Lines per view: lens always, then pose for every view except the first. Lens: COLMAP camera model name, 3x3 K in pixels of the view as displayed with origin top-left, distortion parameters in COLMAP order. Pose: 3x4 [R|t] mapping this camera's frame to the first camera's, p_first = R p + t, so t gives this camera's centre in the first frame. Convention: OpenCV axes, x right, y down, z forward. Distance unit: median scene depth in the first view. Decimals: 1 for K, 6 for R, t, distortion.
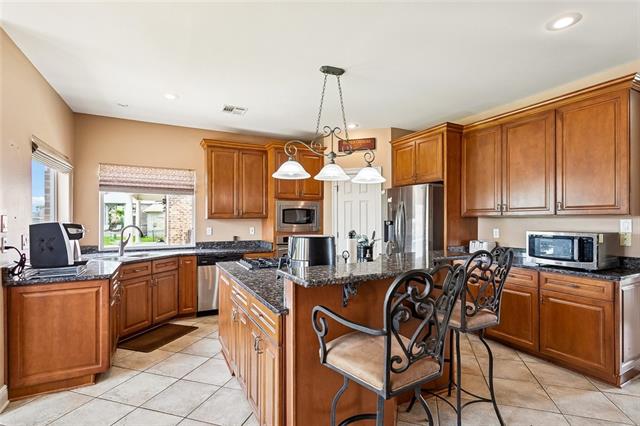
lens RADIAL K [[310.3, 0, 317.6], [0, 310.3, 216.1], [0, 0, 1]] dist [0.000796, -0.000001]
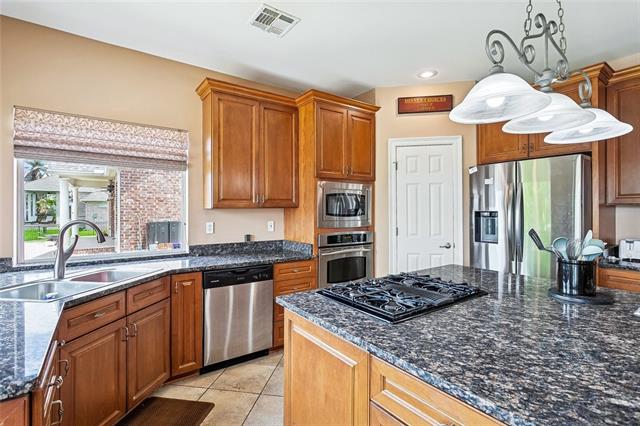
lens RADIAL K [[310.7, 0, 318.7], [0, 310.7, 207.4], [0, 0, 1]] dist [0.000778, 0.000177]
pose [[0.989577, 0.000932, 0.144000, -0.228173], [-0.001272, 0.999997, 0.002273, 0.004495], [-0.143998, -0.002432, 0.989575, 0.345689]]
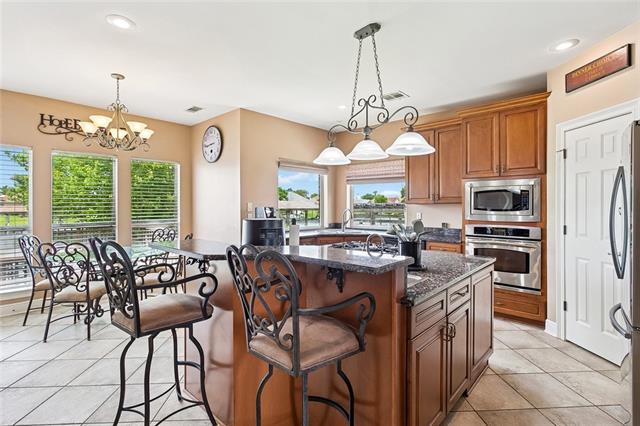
lens RADIAL K [[310.7, 0, 318.7], [0, 310.7, 207.4], [0, 0, 1]] dist [0.000778, 0.000177]
pose [[0.349039, 0.007496, -0.937078, 0.507110], [0.009306, 0.999891, 0.011464, 0.004689], [0.937062, -0.012722, 0.348931, 0.351753]]
